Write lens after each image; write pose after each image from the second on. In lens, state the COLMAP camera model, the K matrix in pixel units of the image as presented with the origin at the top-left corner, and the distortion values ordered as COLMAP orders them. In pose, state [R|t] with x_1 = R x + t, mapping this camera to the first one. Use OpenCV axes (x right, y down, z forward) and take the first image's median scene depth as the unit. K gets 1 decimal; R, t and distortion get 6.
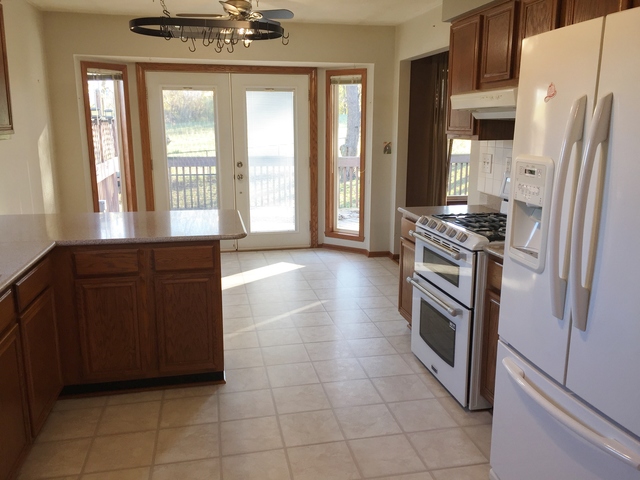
lens RADIAL K [[536.1, 0, 322.6], [0, 536.1, 239.2], [0, 0, 1]] dist [0.050162, -0.032398]
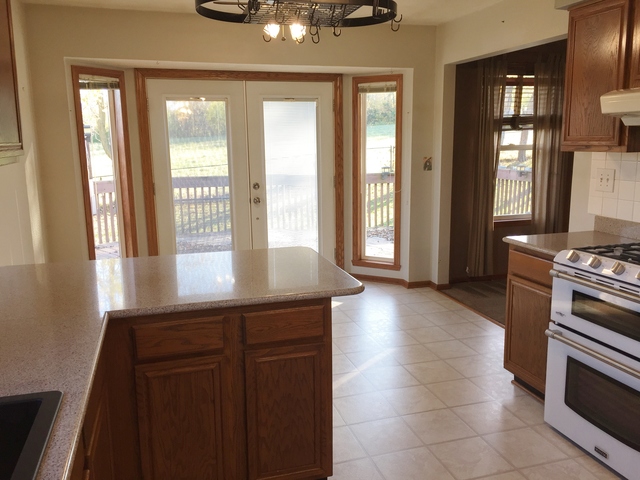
lens RADIAL K [[536.1, 0, 320.0], [0, 536.1, 238.1], [0, 0, 1]] dist [0.050162, -0.032398]
pose [[0.995683, -0.030341, 0.087724, -0.140455], [0.033016, 0.999028, -0.029210, -0.029544], [-0.086752, 0.031980, 0.995716, 0.148908]]
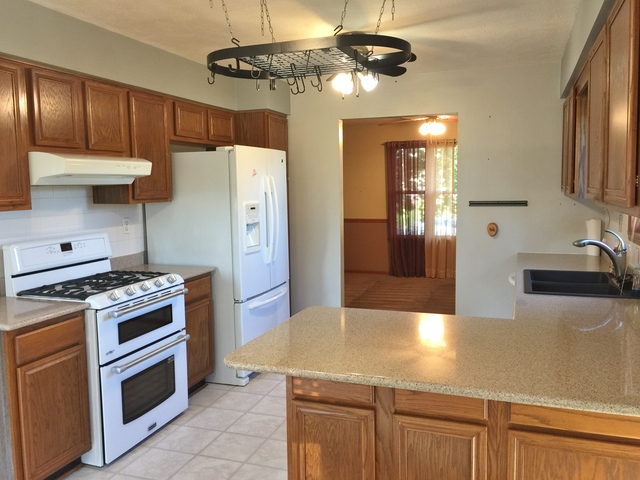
lens RADIAL K [[536.1, 0, 320.5], [0, 536.1, 239.1], [0, 0, 1]] dist [0.050162, -0.032398]
pose [[-0.844954, -0.044199, 0.533009, -0.334362], [0.126252, 0.951933, 0.279078, -0.192965], [-0.519724, 0.303102, -0.798759, 0.879862]]
